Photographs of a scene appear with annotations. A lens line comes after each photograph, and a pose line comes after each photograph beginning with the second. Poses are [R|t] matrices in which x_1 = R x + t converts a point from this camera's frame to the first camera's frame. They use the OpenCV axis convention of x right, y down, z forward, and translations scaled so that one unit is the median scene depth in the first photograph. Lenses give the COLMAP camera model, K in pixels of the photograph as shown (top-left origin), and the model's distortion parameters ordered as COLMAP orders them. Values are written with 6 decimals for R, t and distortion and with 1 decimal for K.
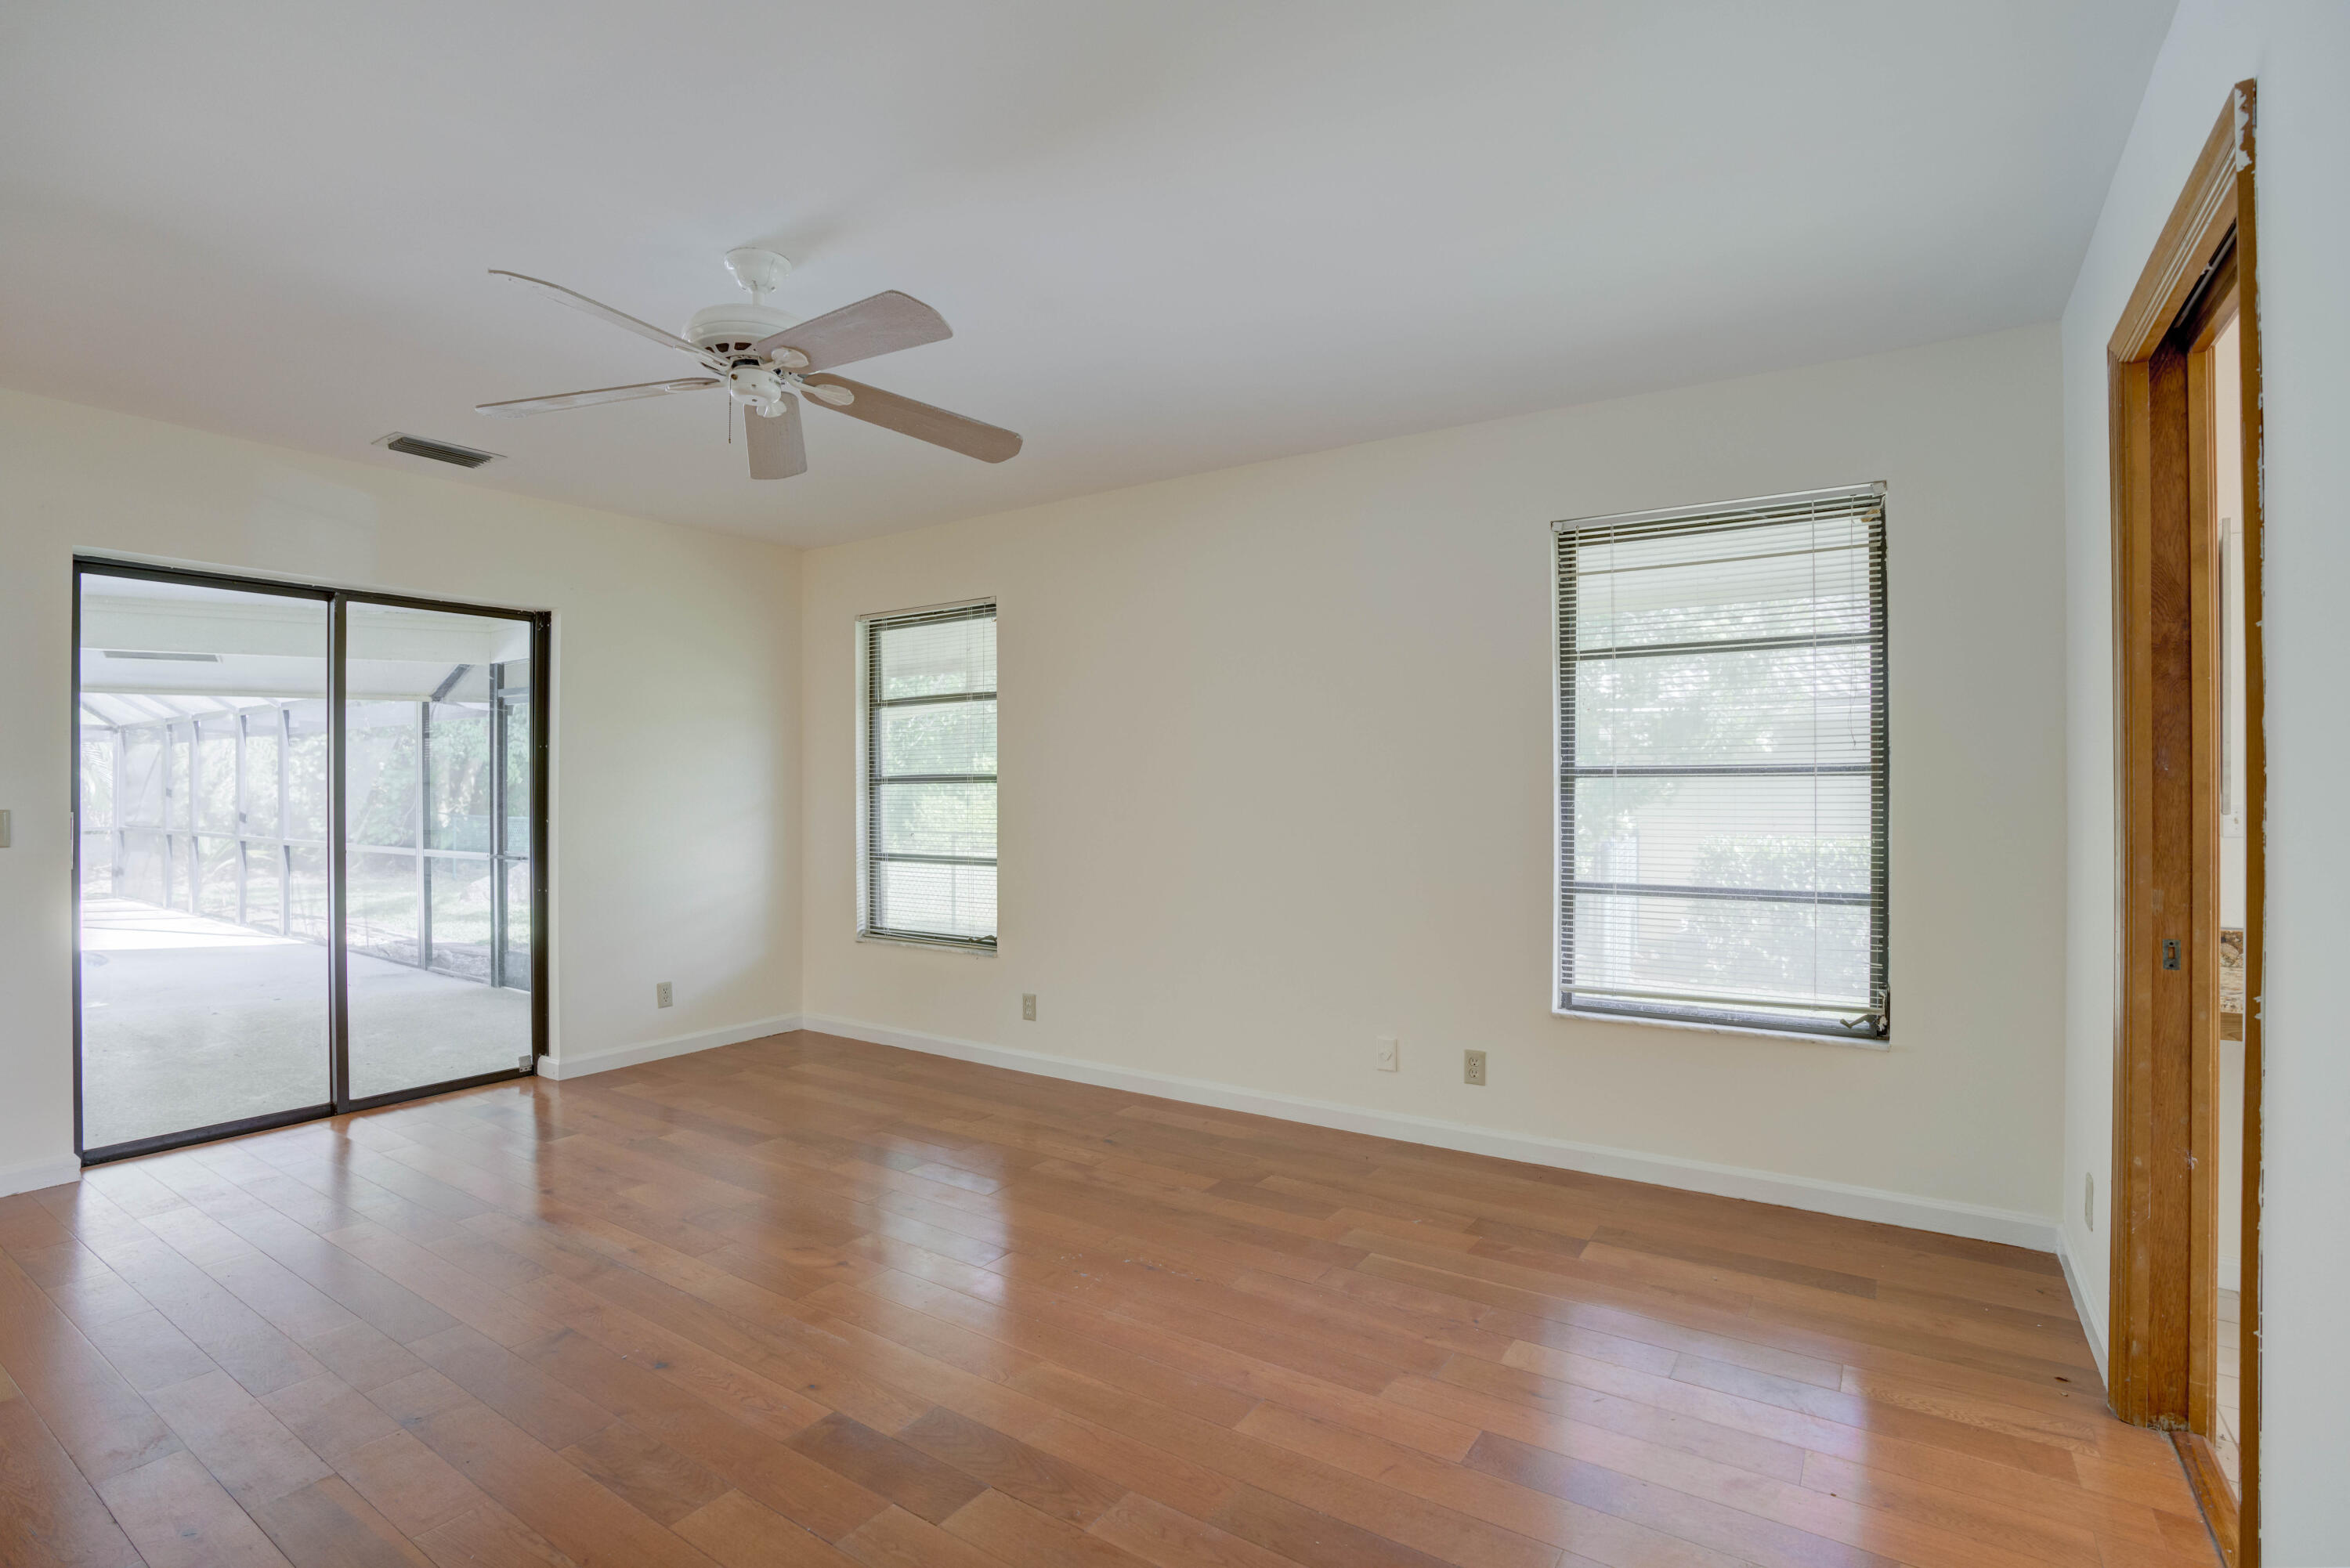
lens RADIAL K [[1075.3, 0, 1161.6], [0, 1075.3, 790.7], [0, 0, 1]] dist [-0.061717, 0.024408]
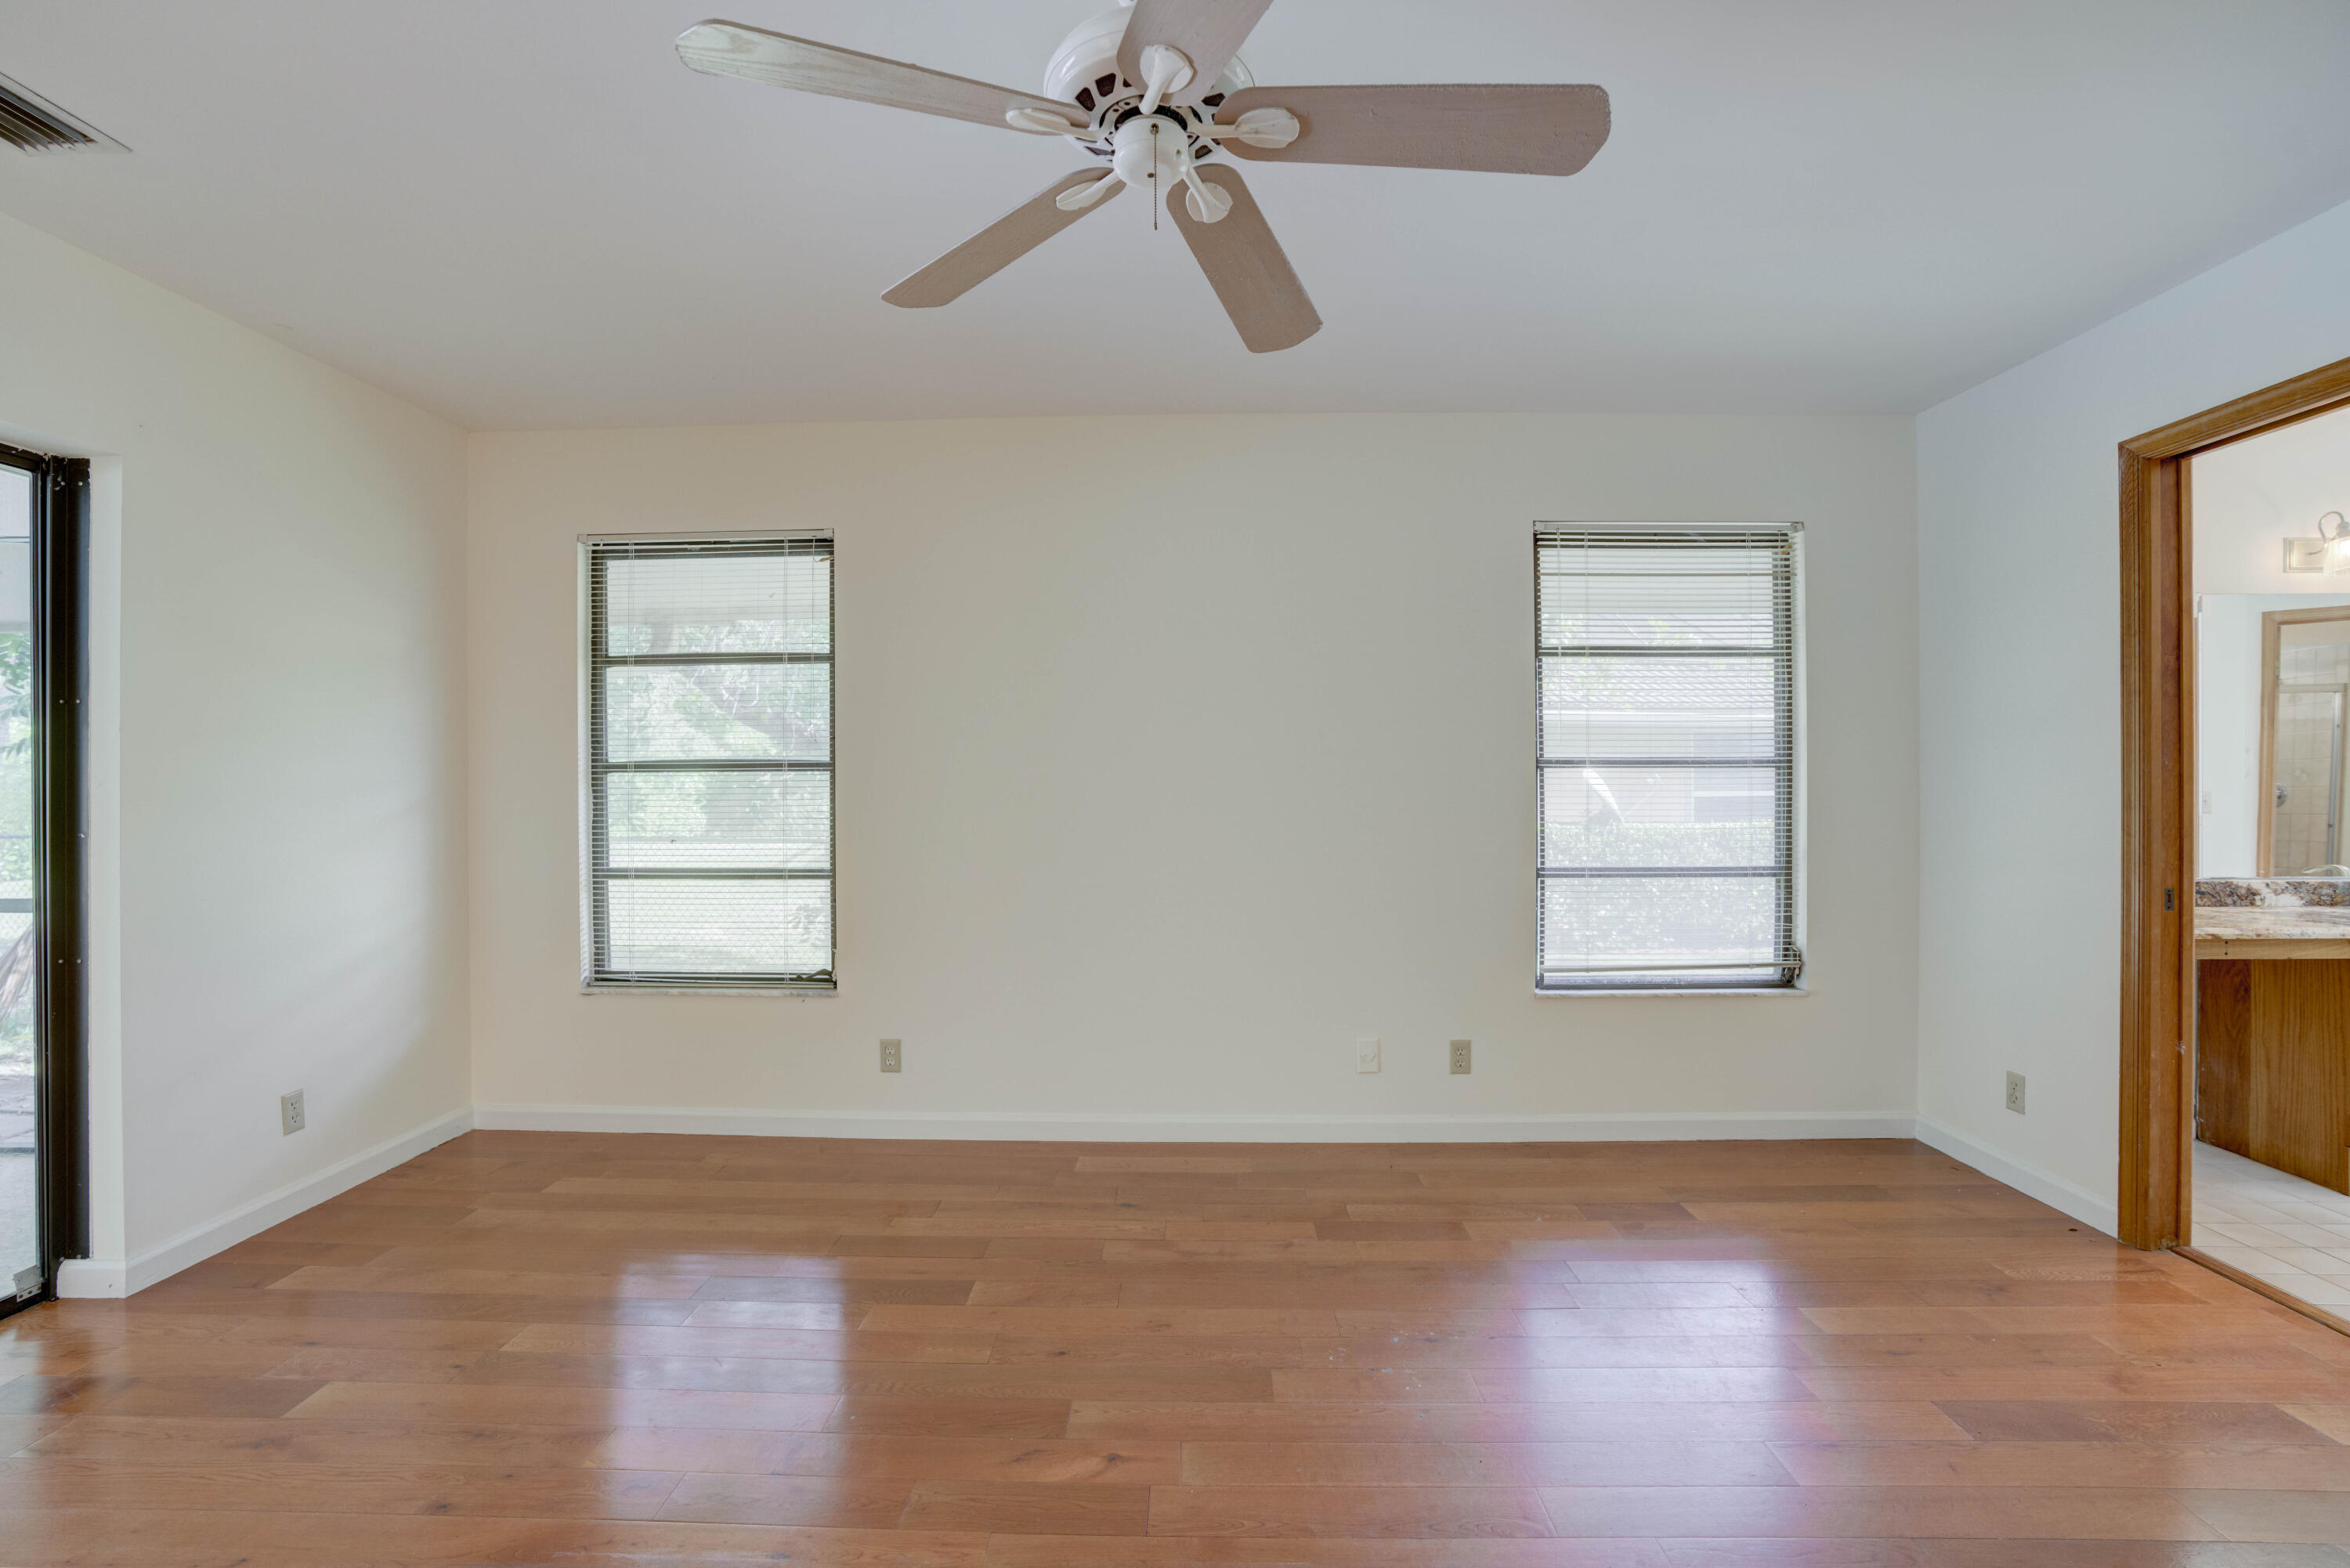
lens RADIAL K [[1082.6, 0, 1166.1], [0, 1082.6, 786.8], [0, 0, 1]] dist [-0.069434, 0.028513]
pose [[0.852253, -0.003094, 0.523121, -0.472981], [0.001373, 0.999992, 0.003677, 0.002035], [-0.523129, -0.002415, 0.852250, 0.289555]]
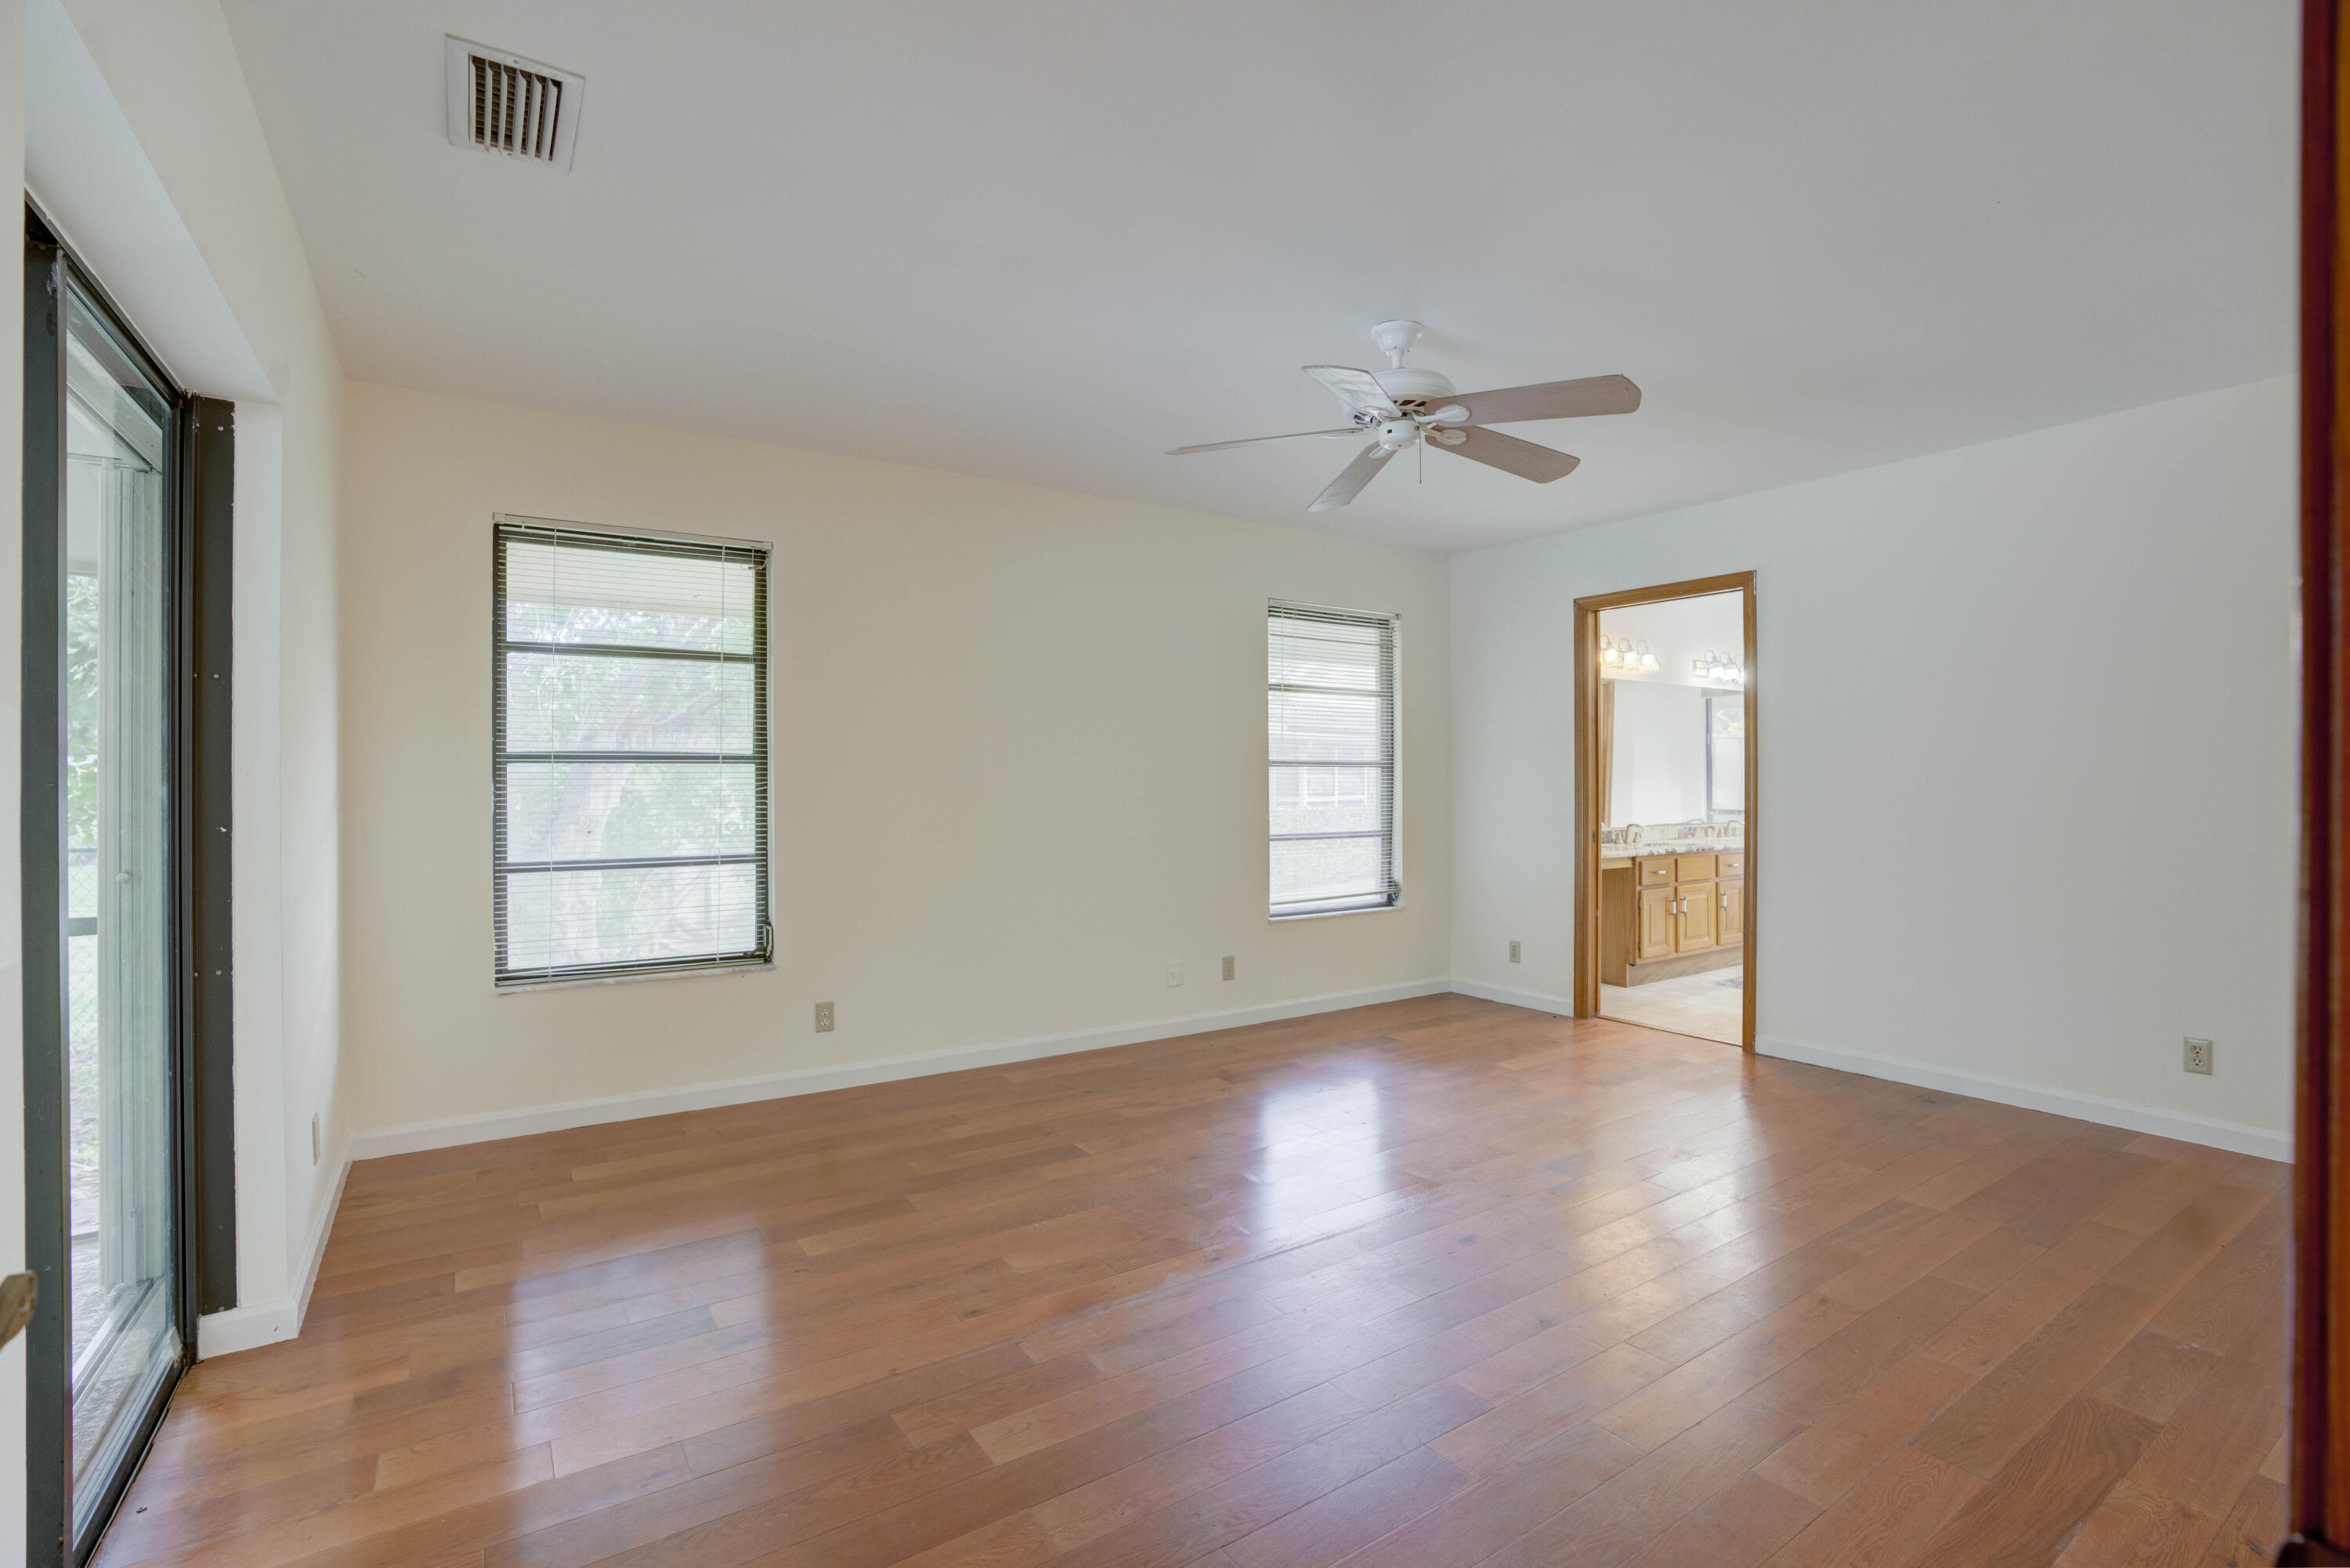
lens RADIAL K [[1075.3, 0, 1161.6], [0, 1075.3, 790.7], [0, 0, 1]] dist [-0.061717, 0.024408]
pose [[0.396733, -0.010333, 0.917876, -1.071176], [-0.002425, 0.999921, 0.012304, 0.003452], [-0.917931, -0.007108, 0.396677, 0.513436]]
